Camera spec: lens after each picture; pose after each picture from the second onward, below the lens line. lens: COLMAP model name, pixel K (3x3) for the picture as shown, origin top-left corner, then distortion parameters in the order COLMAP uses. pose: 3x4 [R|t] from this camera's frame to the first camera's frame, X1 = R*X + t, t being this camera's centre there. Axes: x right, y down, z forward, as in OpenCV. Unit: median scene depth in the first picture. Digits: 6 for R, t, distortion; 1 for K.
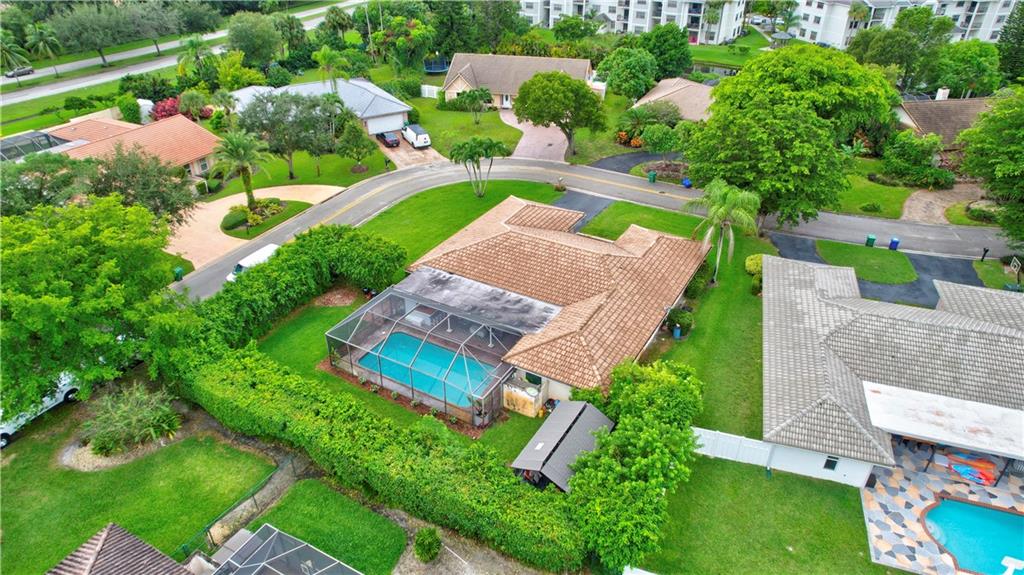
lens RADIAL K [[664.5, 0, 505.5], [0, 664.5, 289.8], [0, 0, 1]] dist [-0.051984, 0.018720]
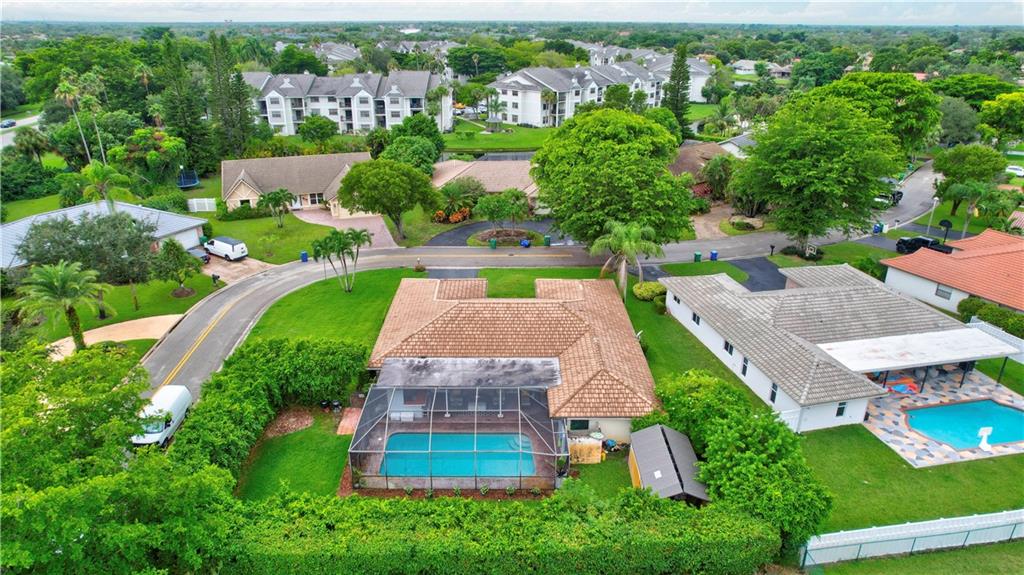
lens RADIAL K [[664.5, 0, 510.1], [0, 664.5, 289.0], [0, 0, 1]] dist [-0.051984, 0.018720]
pose [[0.857915, -0.192636, 0.476312, -0.304062], [0.264066, 0.960560, -0.087143, -0.002949], [-0.440740, 0.200539, 0.874947, 0.089743]]
